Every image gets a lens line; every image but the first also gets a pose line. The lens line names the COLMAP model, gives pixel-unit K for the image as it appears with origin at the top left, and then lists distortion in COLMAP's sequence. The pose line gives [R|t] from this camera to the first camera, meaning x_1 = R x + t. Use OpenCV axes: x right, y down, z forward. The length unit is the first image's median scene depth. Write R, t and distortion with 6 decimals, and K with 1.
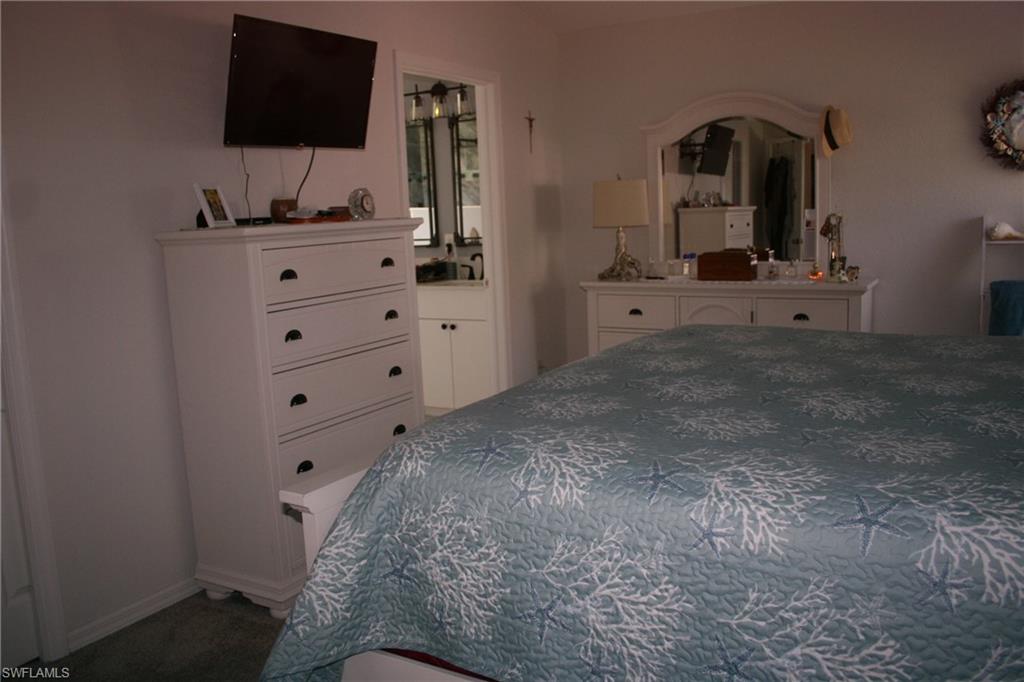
lens RADIAL K [[864.7, 0, 513.6], [0, 864.7, 335.9], [0, 0, 1]] dist [-0.146169, 0.120278]
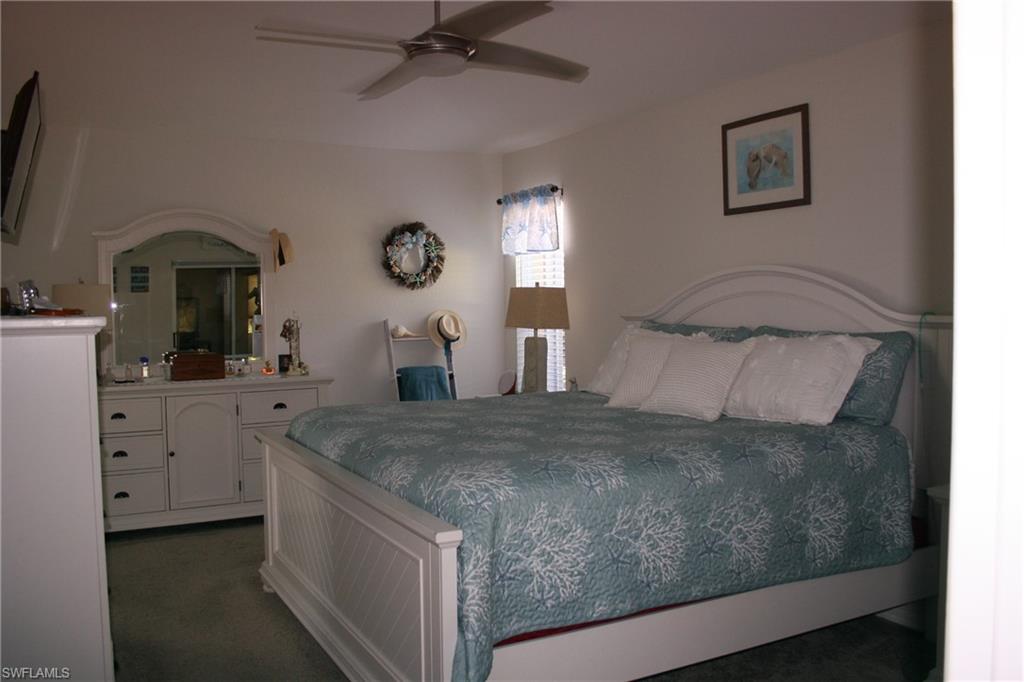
lens RADIAL K [[864.7, 0, 519.1], [0, 864.7, 340.9], [0, 0, 1]] dist [-0.146169, 0.120278]
pose [[0.512561, -0.005712, 0.858632, -0.535655], [0.117418, 0.991050, -0.063499, 0.002875], [-0.850585, 0.133366, 0.508644, 0.116955]]
